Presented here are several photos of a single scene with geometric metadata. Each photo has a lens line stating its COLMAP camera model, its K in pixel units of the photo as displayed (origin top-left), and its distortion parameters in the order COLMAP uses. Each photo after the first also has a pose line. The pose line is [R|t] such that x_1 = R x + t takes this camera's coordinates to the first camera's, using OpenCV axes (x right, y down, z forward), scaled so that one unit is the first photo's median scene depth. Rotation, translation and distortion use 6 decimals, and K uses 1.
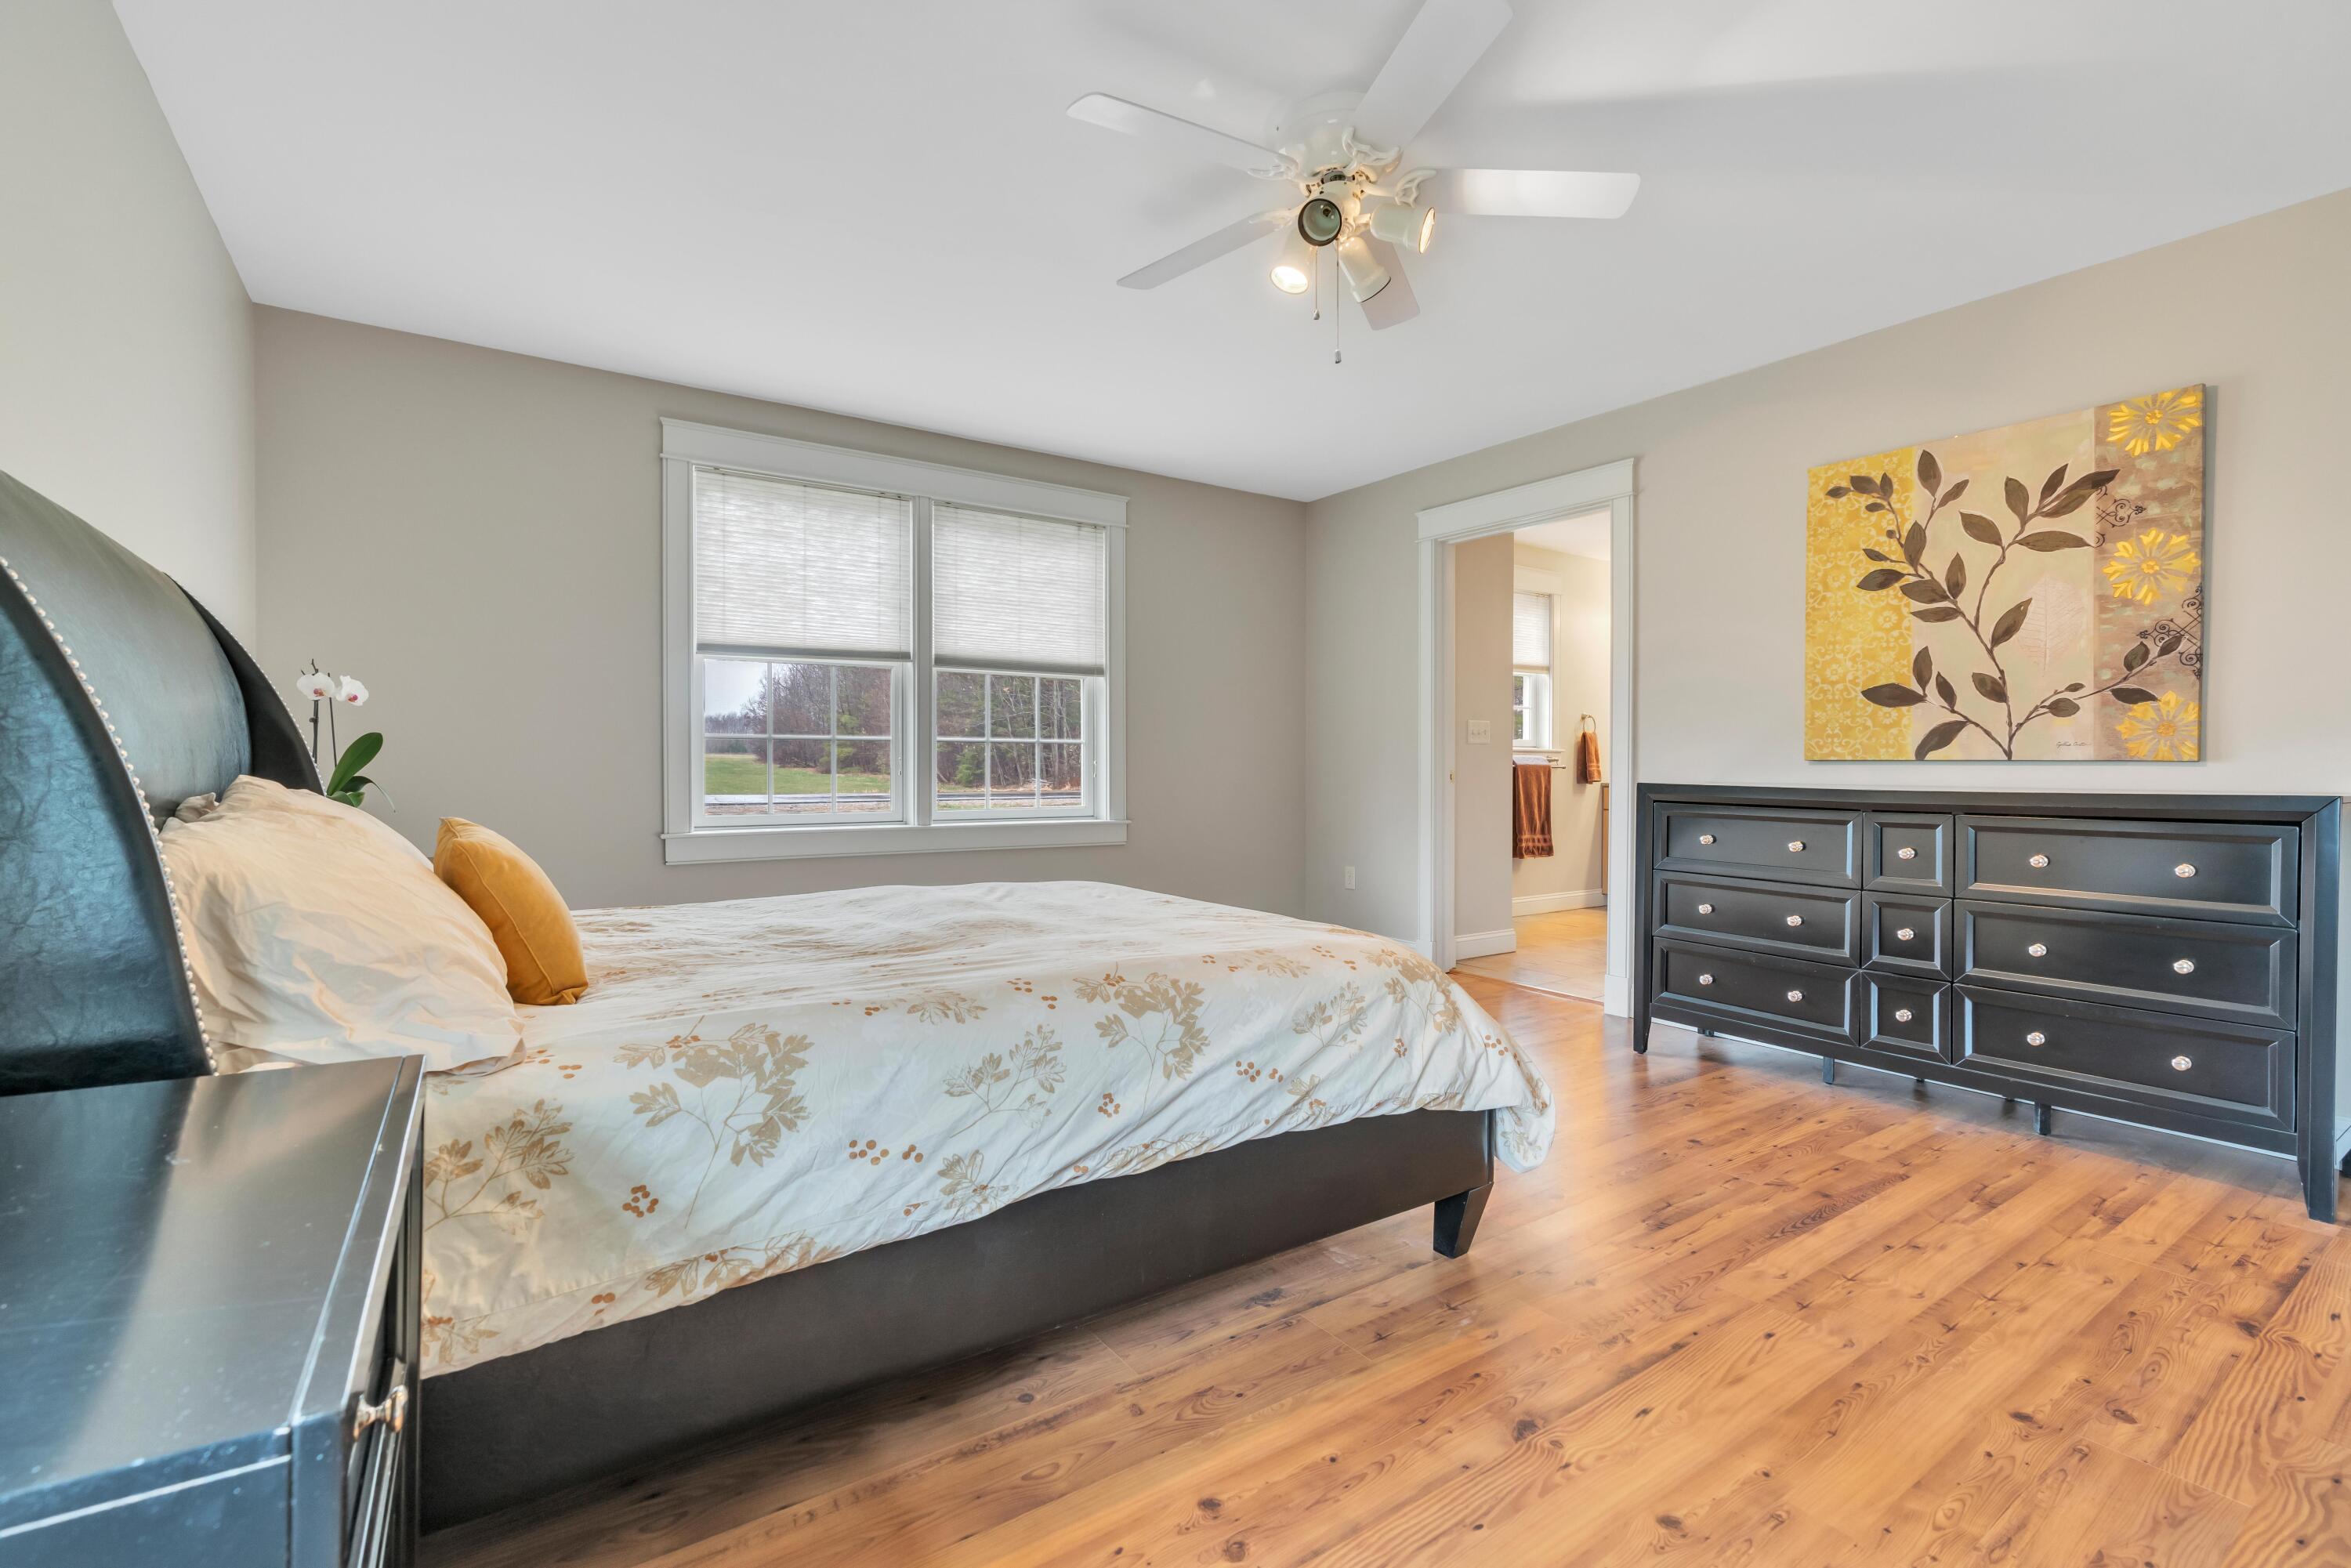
lens RADIAL K [[1045.2, 0, 1175.5], [0, 1045.2, 784.0], [0, 0, 1]] dist [-0.023785, -0.000048]
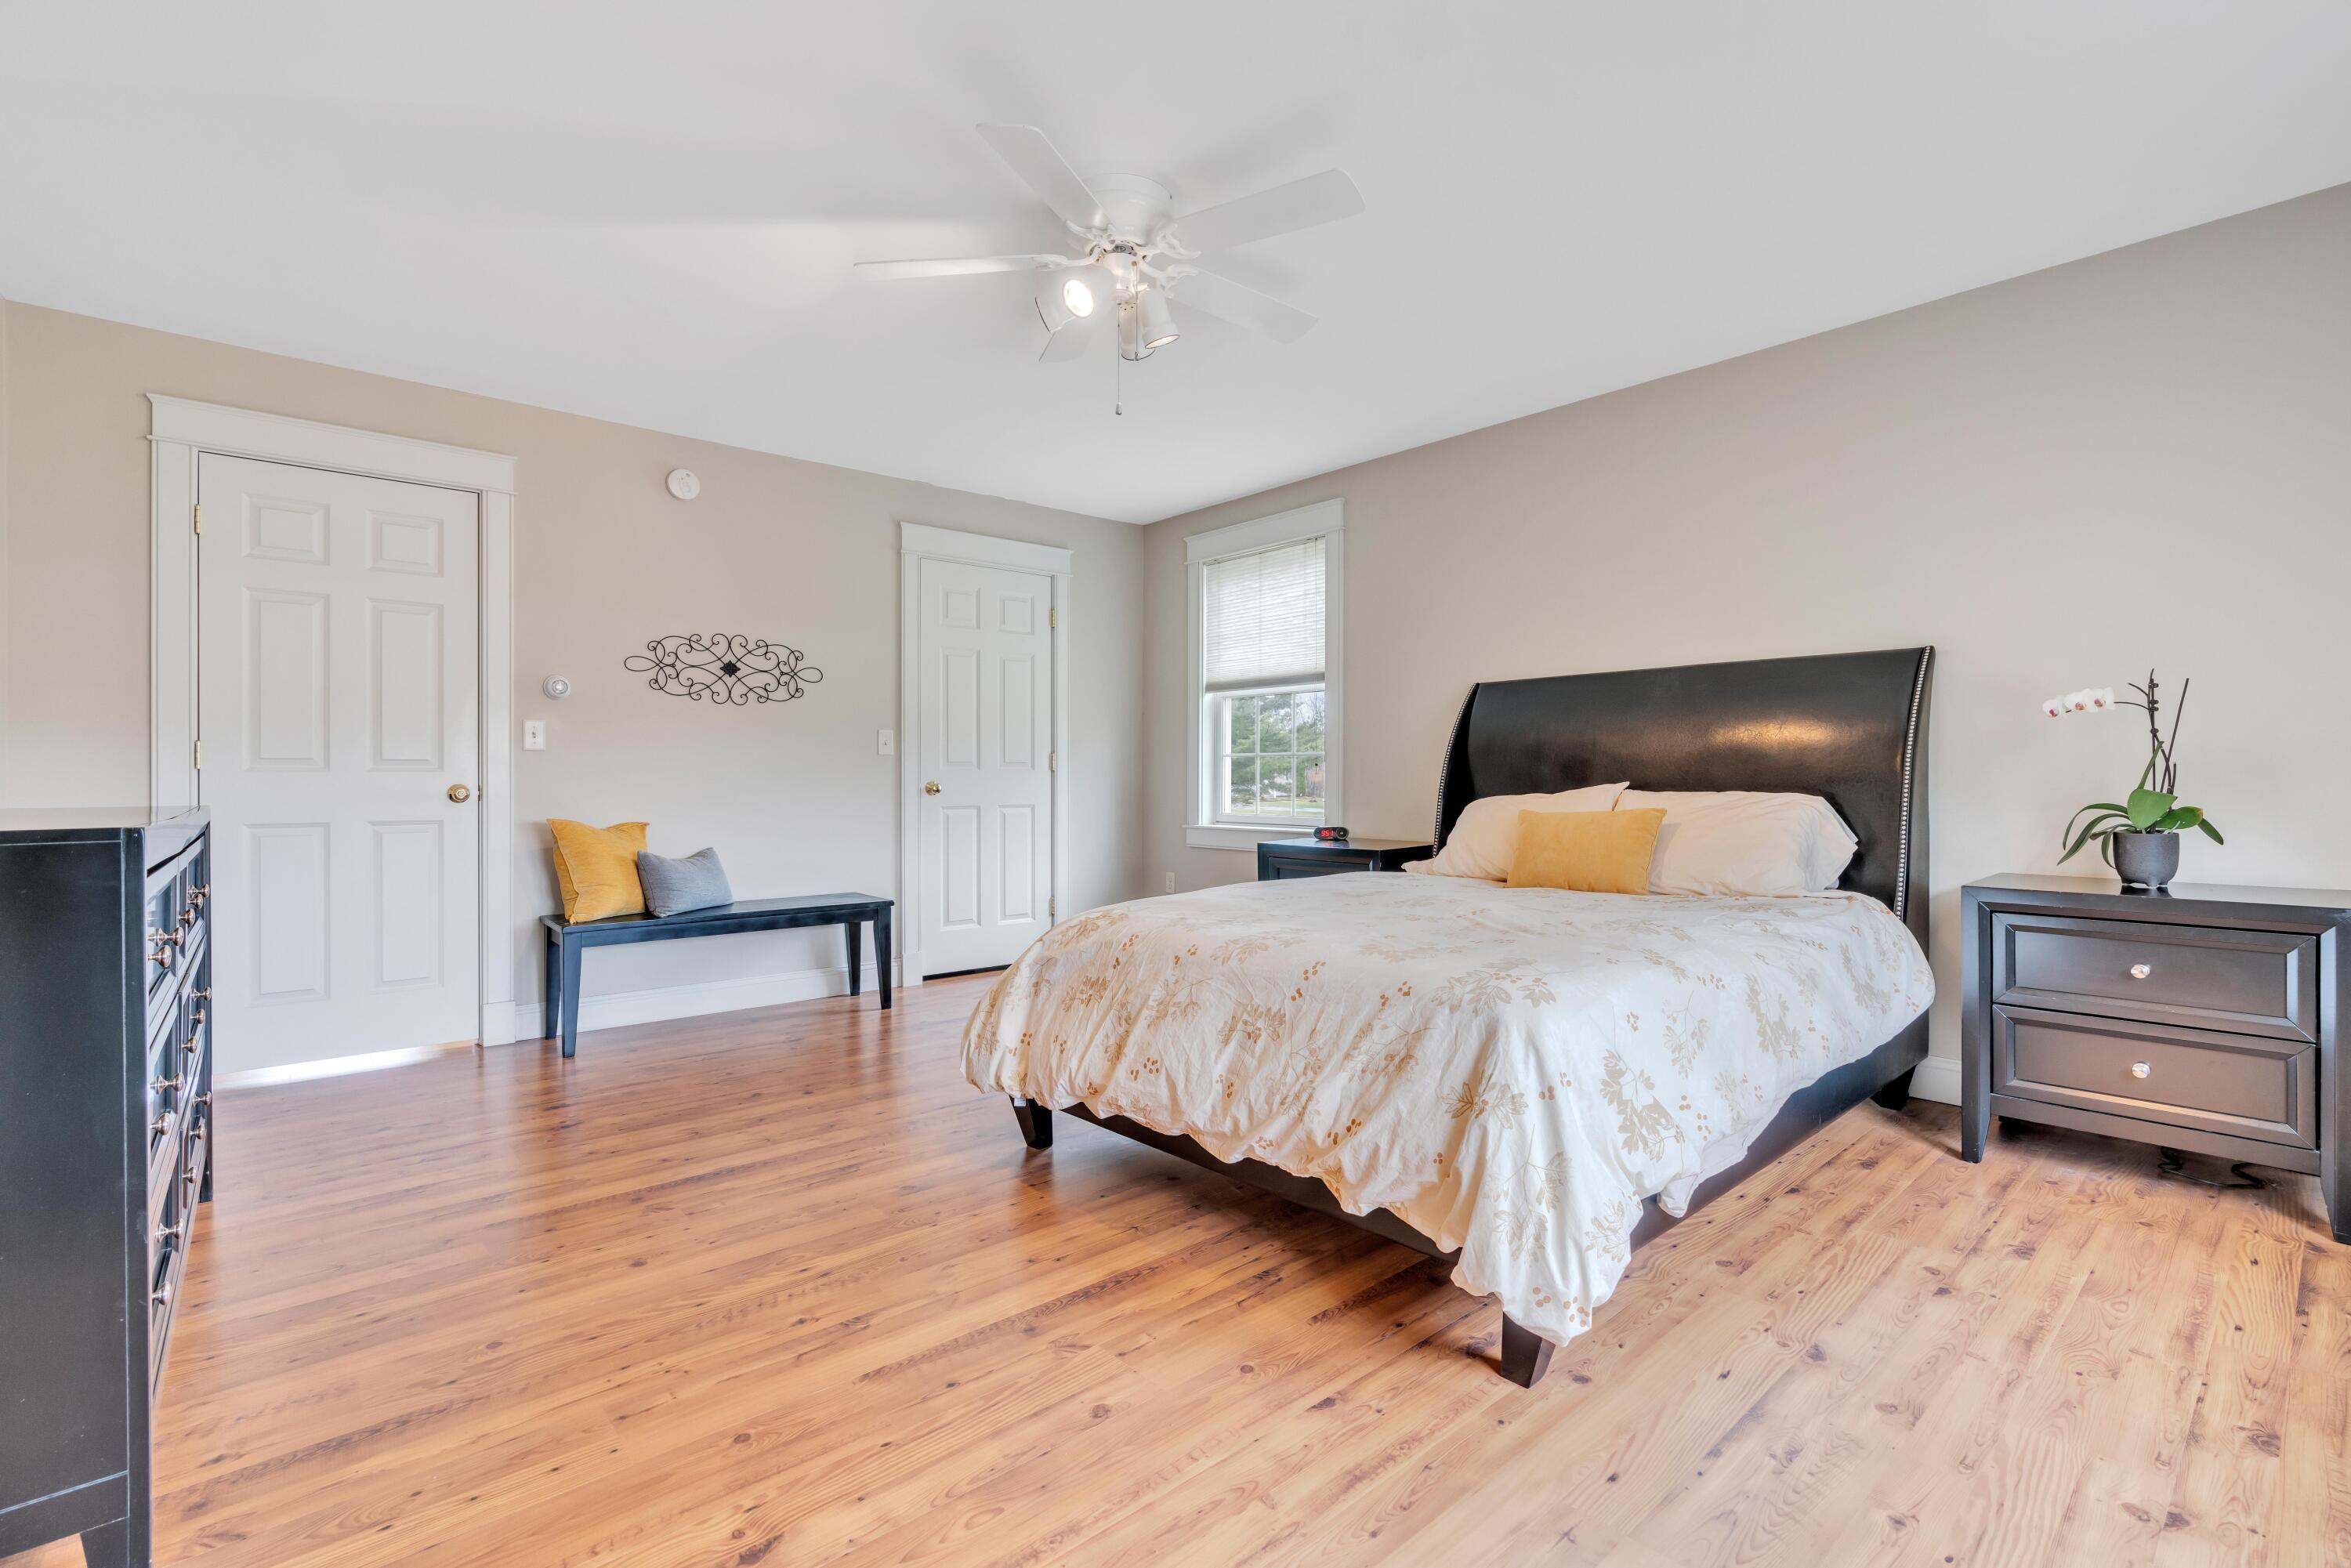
lens RADIAL K [[1045.2, 0, 1175.5], [0, 1045.2, 784.0], [0, 0, 1]] dist [-0.023785, -0.000048]
pose [[-0.992297, -0.001493, -0.123876, 0.249389], [-0.003680, 0.999841, 0.017427, -0.034342], [0.123830, 0.017749, -0.992145, 2.262346]]
